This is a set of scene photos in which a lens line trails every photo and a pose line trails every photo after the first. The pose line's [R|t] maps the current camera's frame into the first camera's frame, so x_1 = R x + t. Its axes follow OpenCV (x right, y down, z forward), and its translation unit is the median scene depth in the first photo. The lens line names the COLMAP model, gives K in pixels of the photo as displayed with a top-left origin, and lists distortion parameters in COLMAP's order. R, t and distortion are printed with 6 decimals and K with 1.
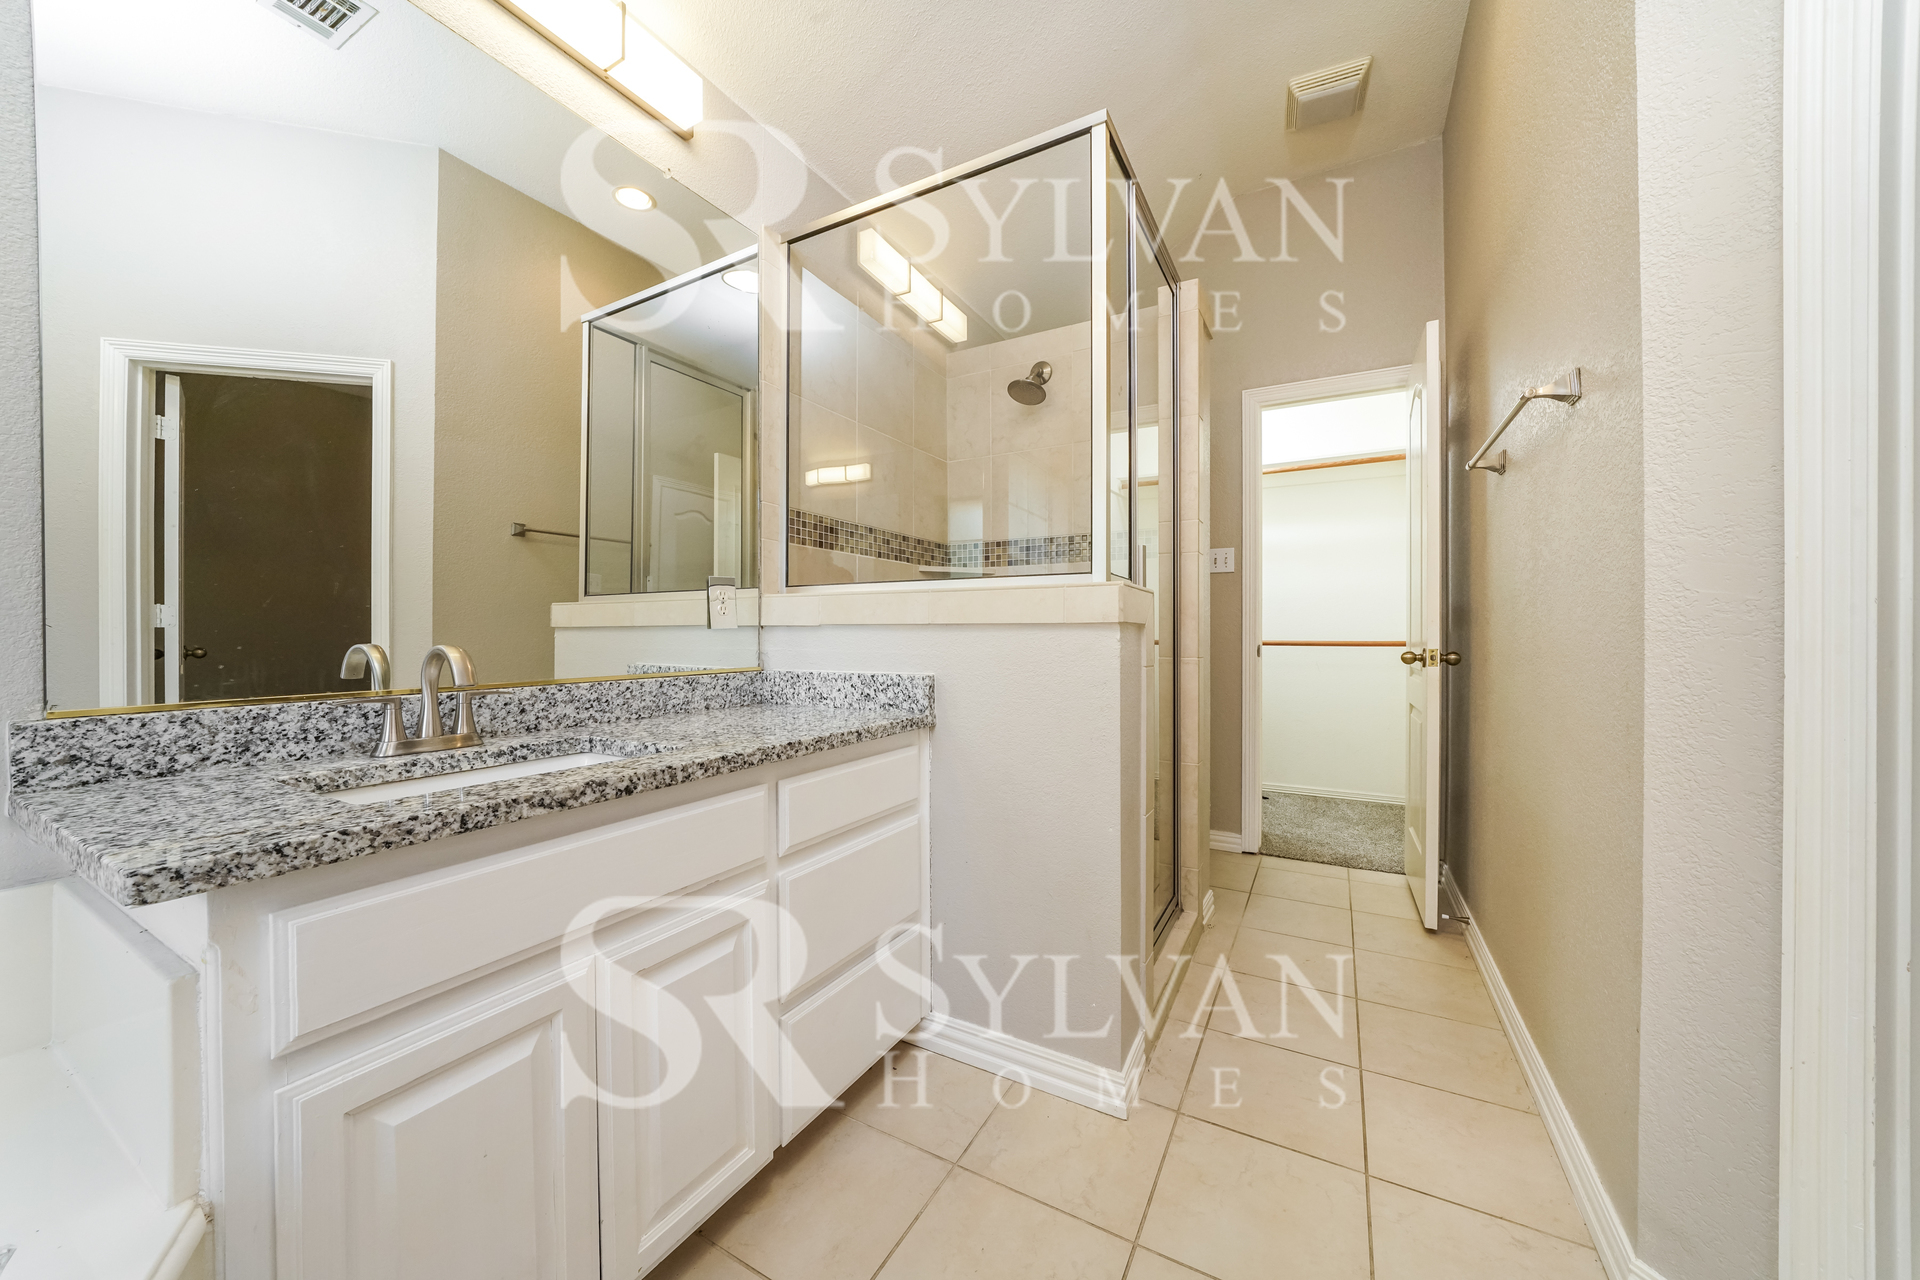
lens RADIAL K [[676.3, 0, 951.7], [0, 676.3, 633.1], [0, 0, 1]] dist [-0.016479, 0.000213]
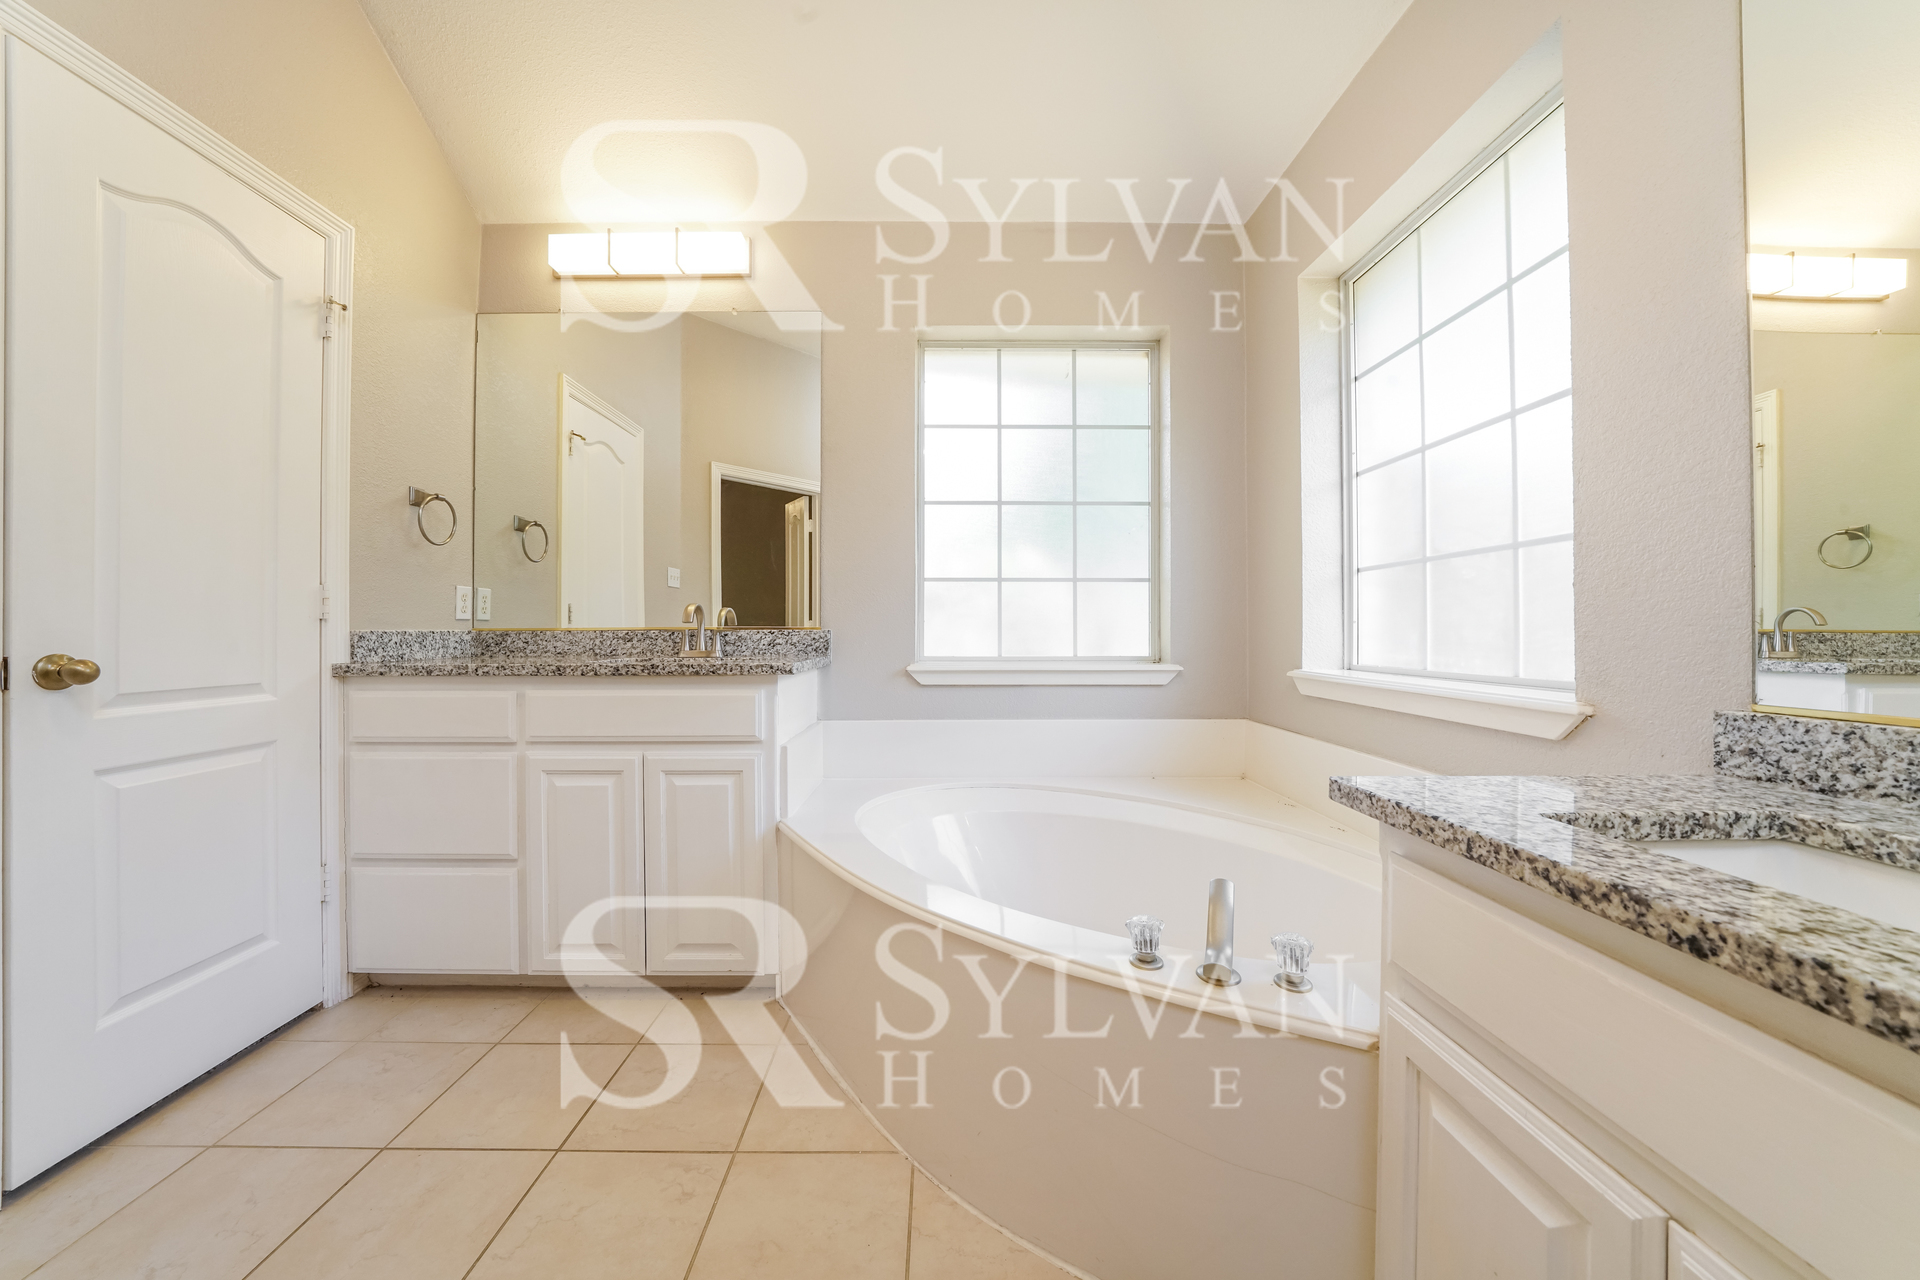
lens RADIAL K [[676.3, 0, 939.8], [0, 676.3, 630.1], [0, 0, 1]] dist [-0.016479, 0.000213]
pose [[-0.859453, 0.003537, -0.511203, 0.266441], [0.000992, 0.999986, 0.005252, -0.005537], [0.511214, 0.004007, -0.859444, 1.189411]]
